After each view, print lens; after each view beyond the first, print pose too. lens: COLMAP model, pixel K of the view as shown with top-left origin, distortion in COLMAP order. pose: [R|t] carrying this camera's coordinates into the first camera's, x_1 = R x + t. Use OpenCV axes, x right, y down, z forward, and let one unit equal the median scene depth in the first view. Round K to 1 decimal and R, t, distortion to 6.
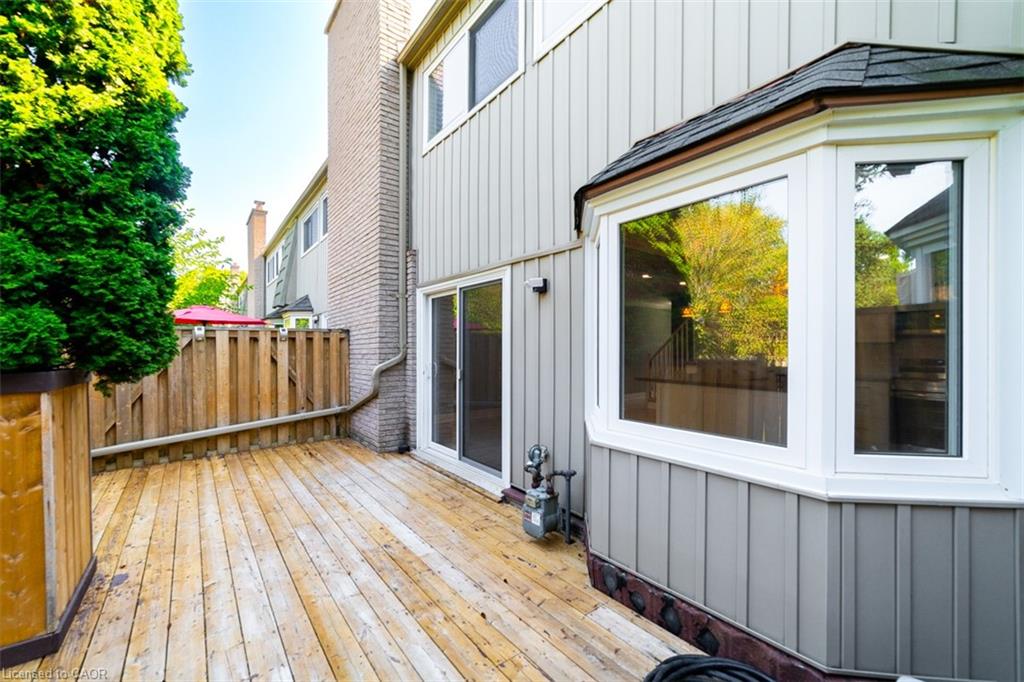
lens RADIAL K [[400.0, 0, 508.9], [0, 400.0, 343.7], [0, 0, 1]] dist [-0.003411, 0.000081]
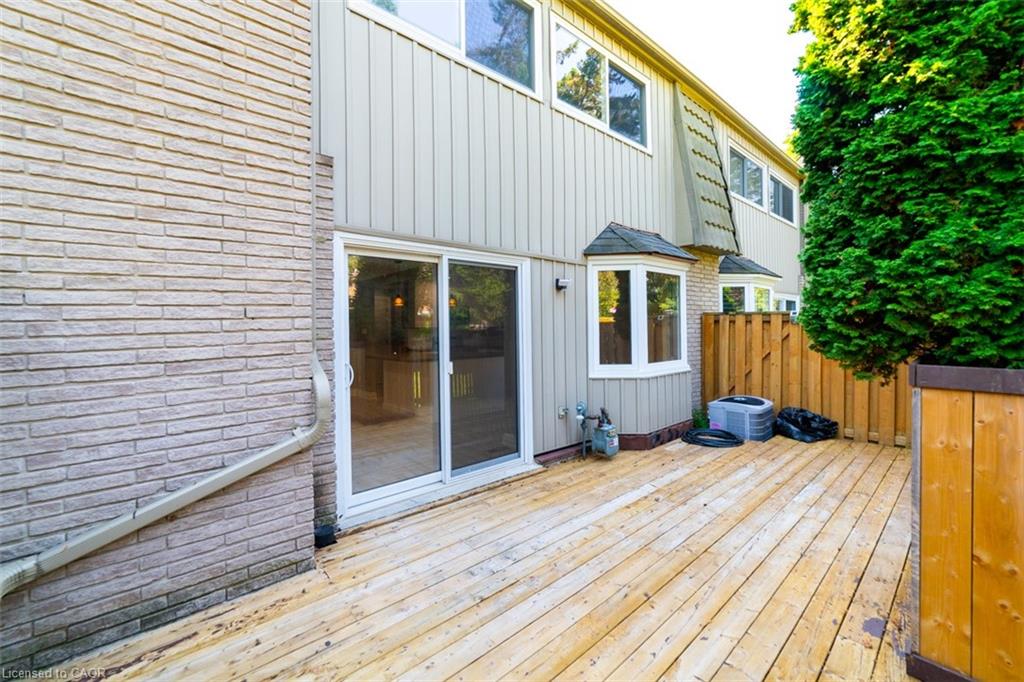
lens RADIAL K [[400.0, 0, 508.9], [0, 400.0, 343.7], [0, 0, 1]] dist [-0.003411, 0.000081]
pose [[-0.035123, -0.013672, 0.999289, -1.054028], [0.029036, 0.999470, 0.014695, 0.019536], [-0.998961, 0.029532, -0.034708, 1.064388]]
